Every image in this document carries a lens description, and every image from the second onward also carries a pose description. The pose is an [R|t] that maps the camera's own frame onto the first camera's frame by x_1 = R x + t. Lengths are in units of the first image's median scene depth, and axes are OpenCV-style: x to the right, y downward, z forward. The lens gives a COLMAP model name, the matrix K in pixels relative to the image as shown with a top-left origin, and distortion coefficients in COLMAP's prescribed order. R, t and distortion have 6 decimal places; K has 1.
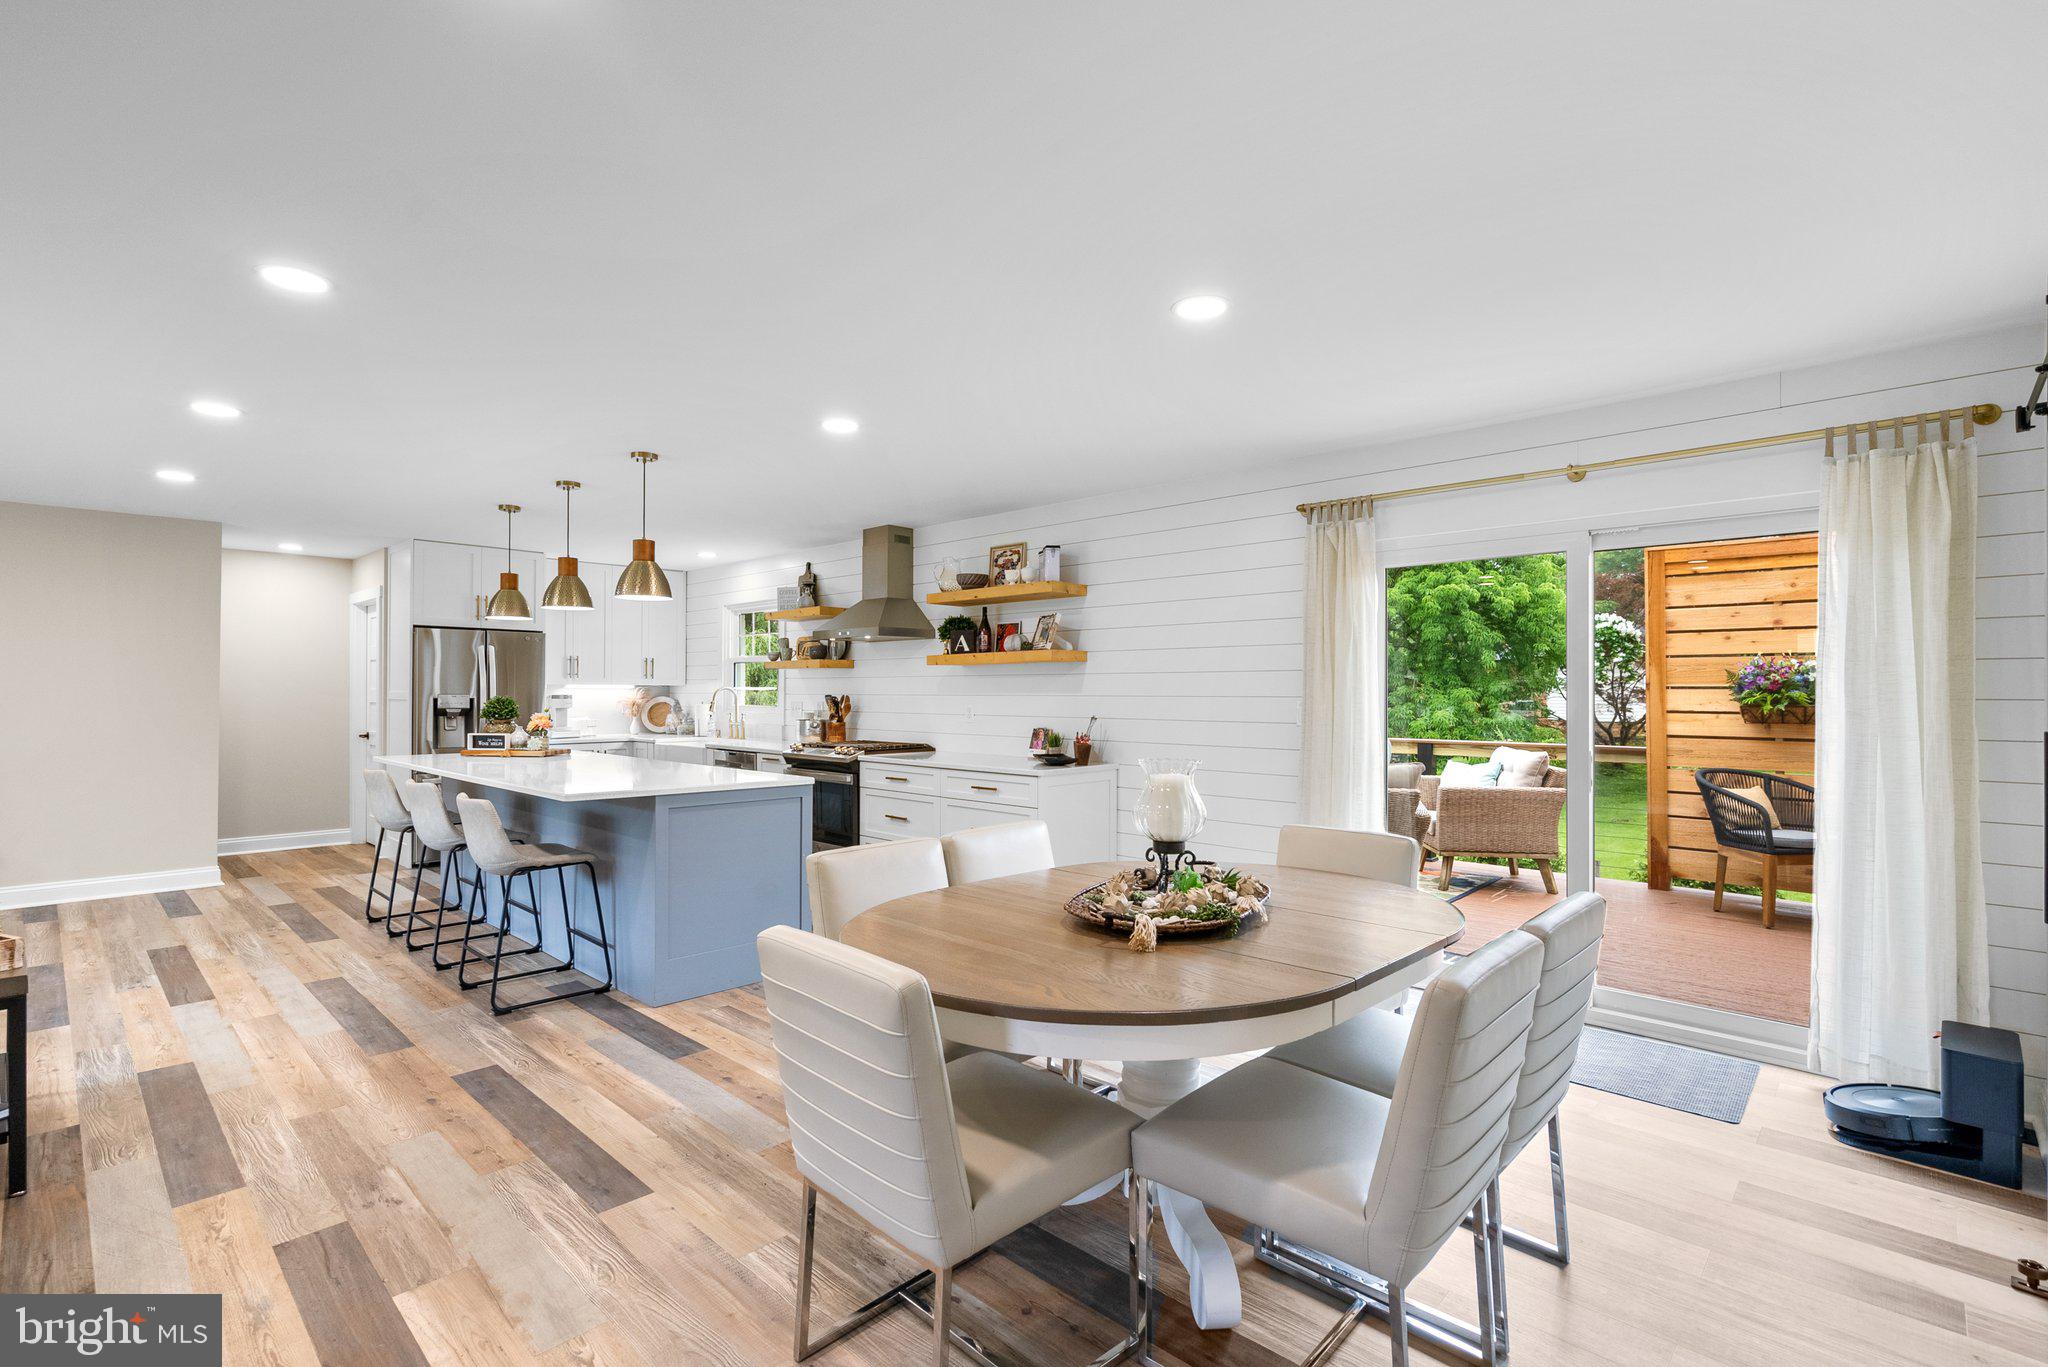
lens RADIAL K [[949.2, 0, 1025.8], [0, 949.2, 688.3], [0, 0, 1]] dist [-0.005188, 0.003065]
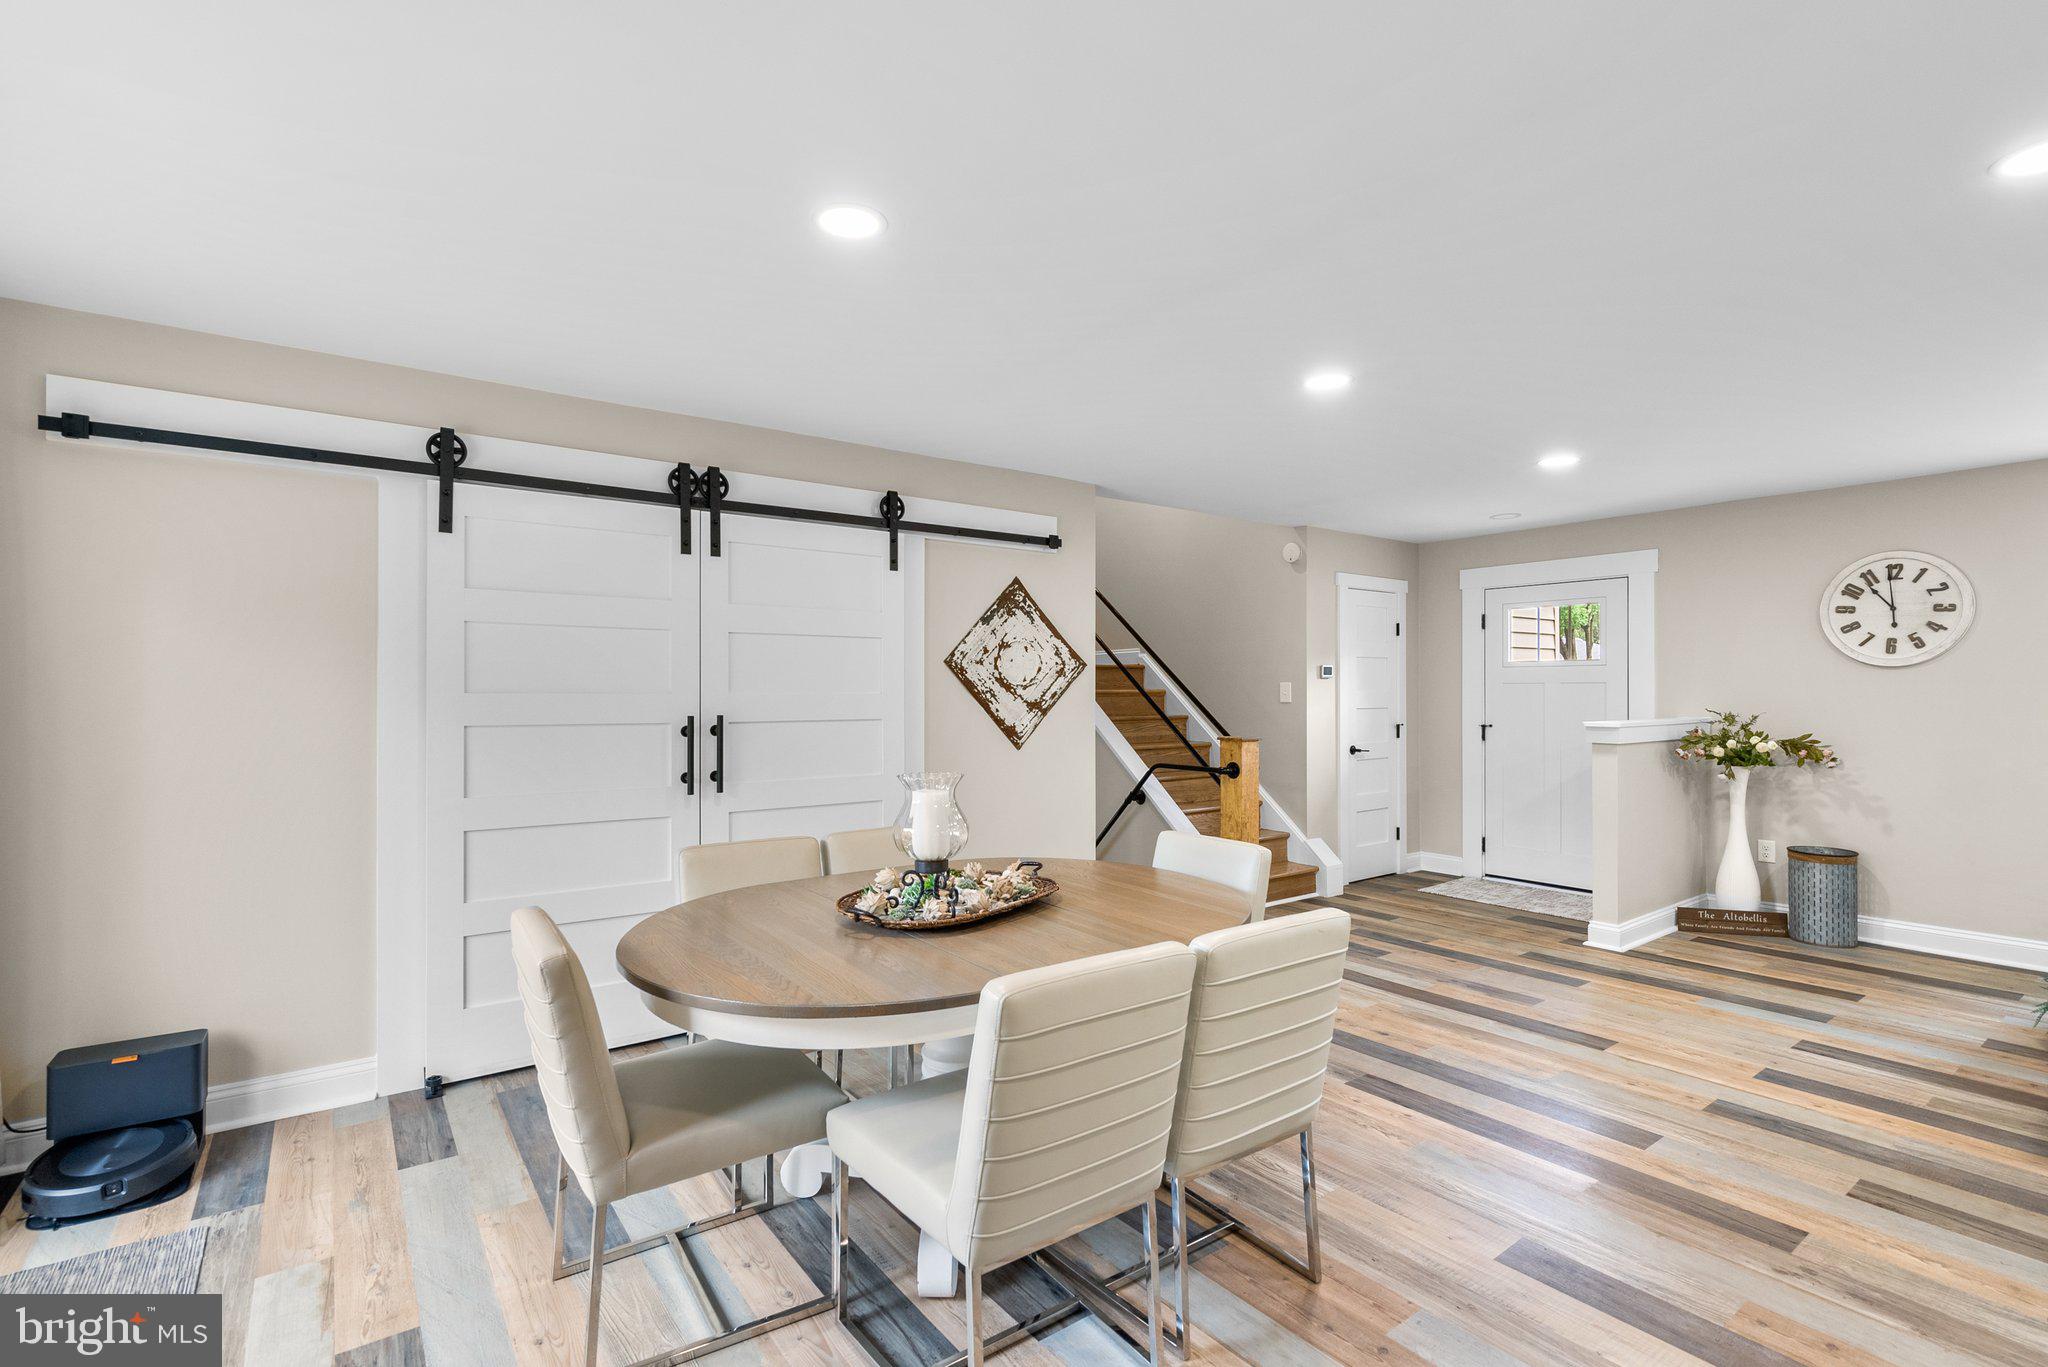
lens RADIAL K [[949.2, 0, 1023.6], [0, 949.2, 684.6], [0, 0, 1]] dist [-0.005188, 0.003065]
pose [[-0.985345, 0.000766, 0.170572, -0.047616], [-0.001299, 0.999927, -0.011994, -0.001693], [-0.170569, -0.012040, -0.985272, 0.882437]]
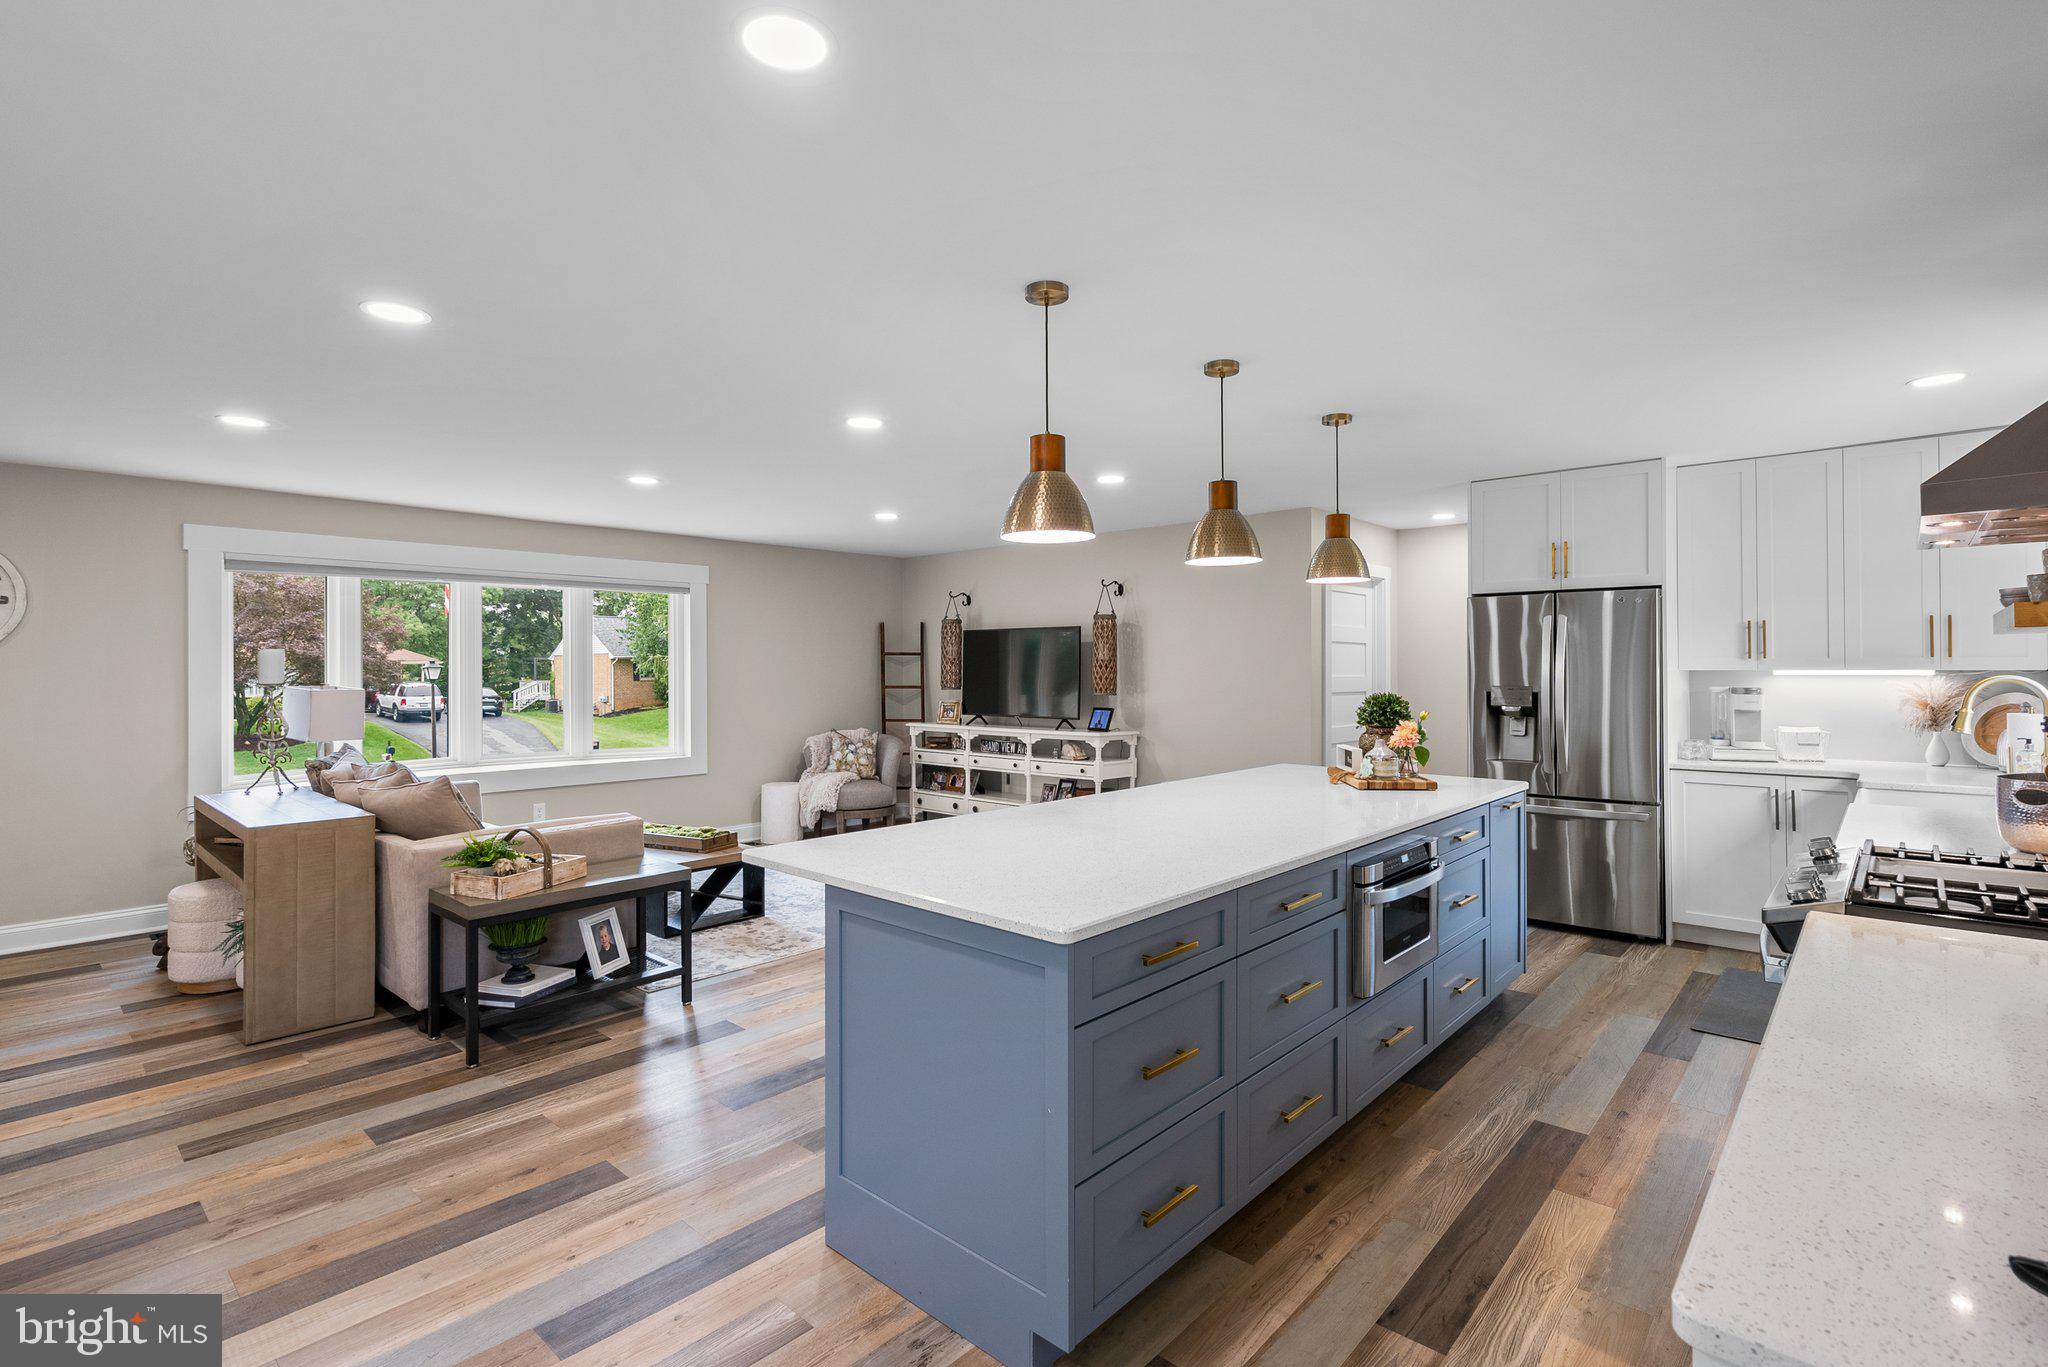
lens RADIAL K [[949.2, 0, 1029.2], [0, 949.2, 678.5], [0, 0, 1]] dist [-0.005188, 0.003065]
pose [[0.023757, 0.008278, -0.999683, 0.138025], [0.009536, 0.999918, 0.008507, -0.011902], [0.999672, -0.009735, 0.023676, 0.790713]]
